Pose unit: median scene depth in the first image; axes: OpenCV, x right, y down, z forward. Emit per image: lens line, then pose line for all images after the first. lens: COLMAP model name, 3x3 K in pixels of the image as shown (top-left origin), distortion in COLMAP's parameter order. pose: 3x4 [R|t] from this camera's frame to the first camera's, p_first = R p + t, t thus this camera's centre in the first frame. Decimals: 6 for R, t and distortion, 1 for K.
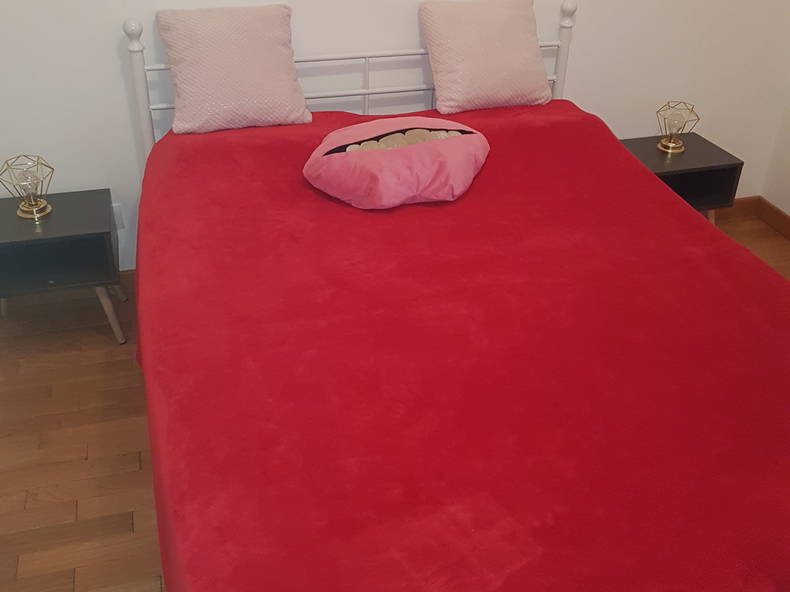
lens RADIAL K [[759.9, 0, 395.0], [0, 759.9, 296.0], [0, 0, 1]] dist [-0.001163, 0.000881]
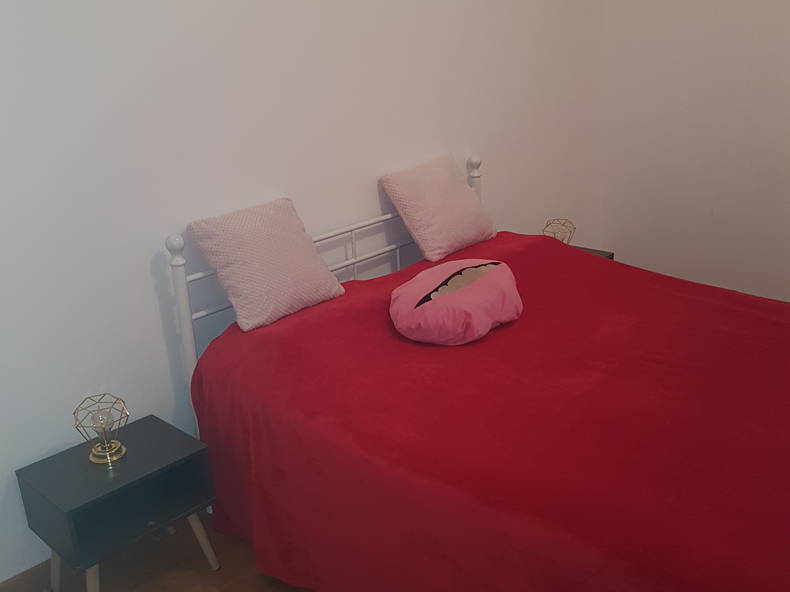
lens RADIAL K [[759.9, 0, 395.0], [0, 759.9, 296.0], [0, 0, 1]] dist [-0.001163, 0.000881]
pose [[0.887672, -0.239337, 0.393390, -0.480560], [0.325706, 0.930247, -0.168987, -0.022363], [-0.325505, 0.278134, 0.903708, 0.016206]]
